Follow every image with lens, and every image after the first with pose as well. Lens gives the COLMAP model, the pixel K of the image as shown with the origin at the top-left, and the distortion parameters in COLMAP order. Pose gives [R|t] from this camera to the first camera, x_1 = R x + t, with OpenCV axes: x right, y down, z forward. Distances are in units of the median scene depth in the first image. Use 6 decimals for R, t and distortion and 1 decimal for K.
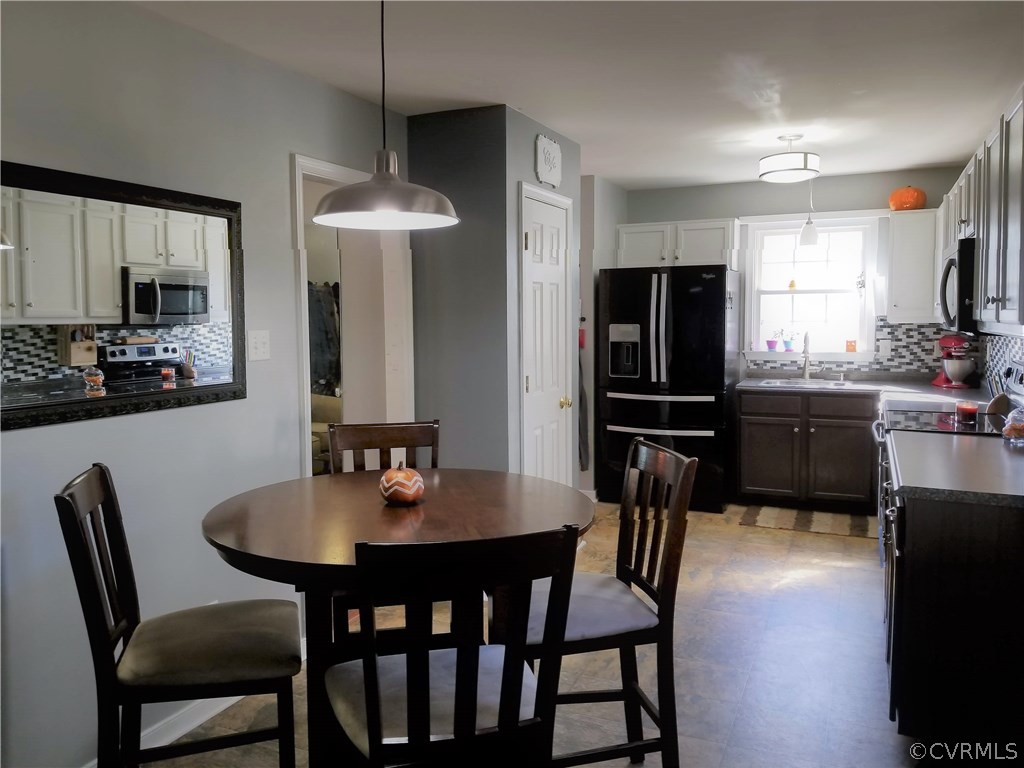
lens RADIAL K [[817.7, 0, 480.3], [0, 817.7, 360.5], [0, 0, 1]] dist [0.018166, -0.028688]
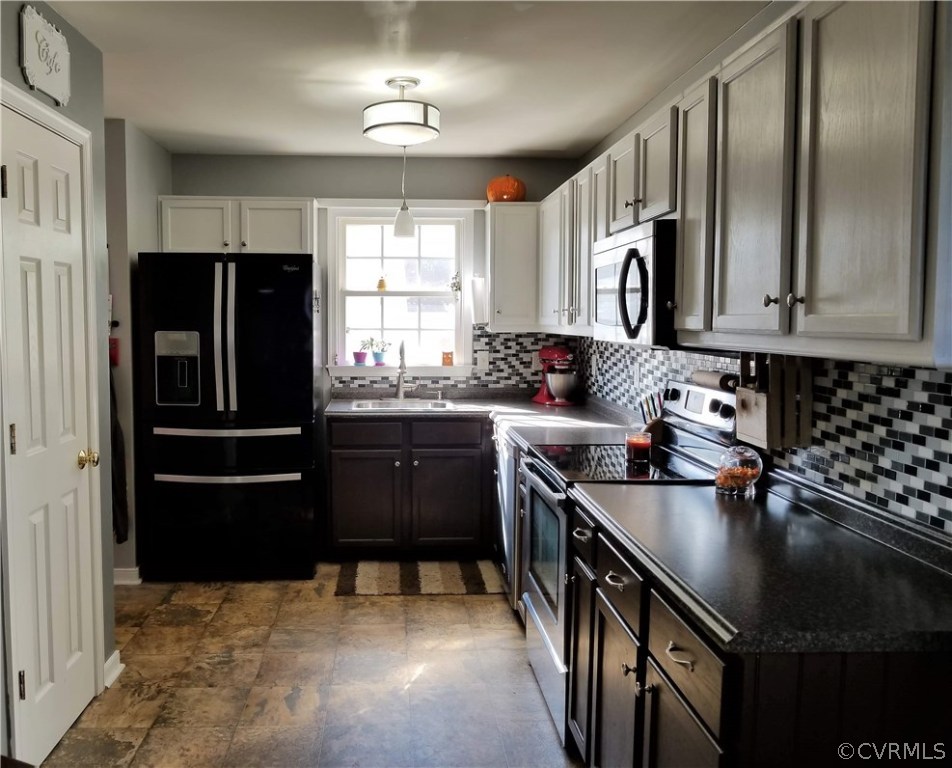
lens RADIAL K [[819.0, 0, 413.4], [0, 819.0, 375.0], [0, 0, 1]] dist [0.031062, -0.028934]
pose [[0.890785, -0.019588, 0.454003, 0.034564], [0.015427, 0.999798, 0.012868, -0.012886], [-0.454163, -0.004458, 0.890907, 0.270815]]
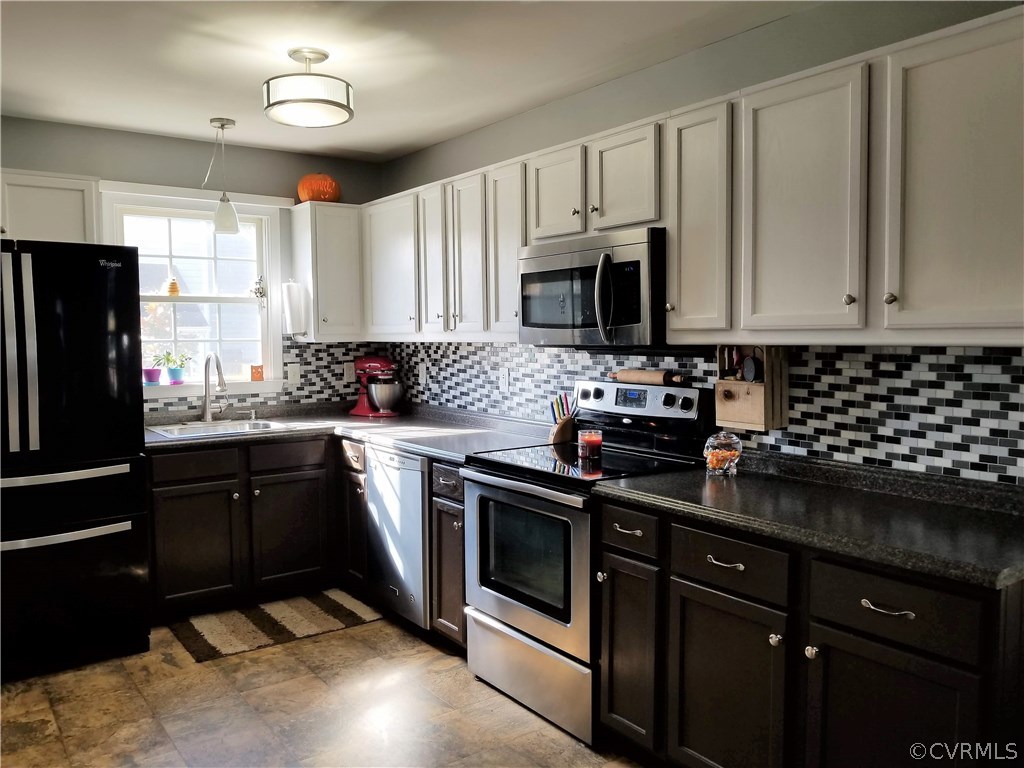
lens RADIAL K [[817.7, 0, 507.8], [0, 817.7, 382.8], [0, 0, 1]] dist [0.018166, -0.028688]
pose [[0.487141, -0.047533, 0.872029, -0.102131], [0.054709, 0.998217, 0.023849, -0.014999], [-0.871608, 0.036090, 0.488873, 0.450756]]
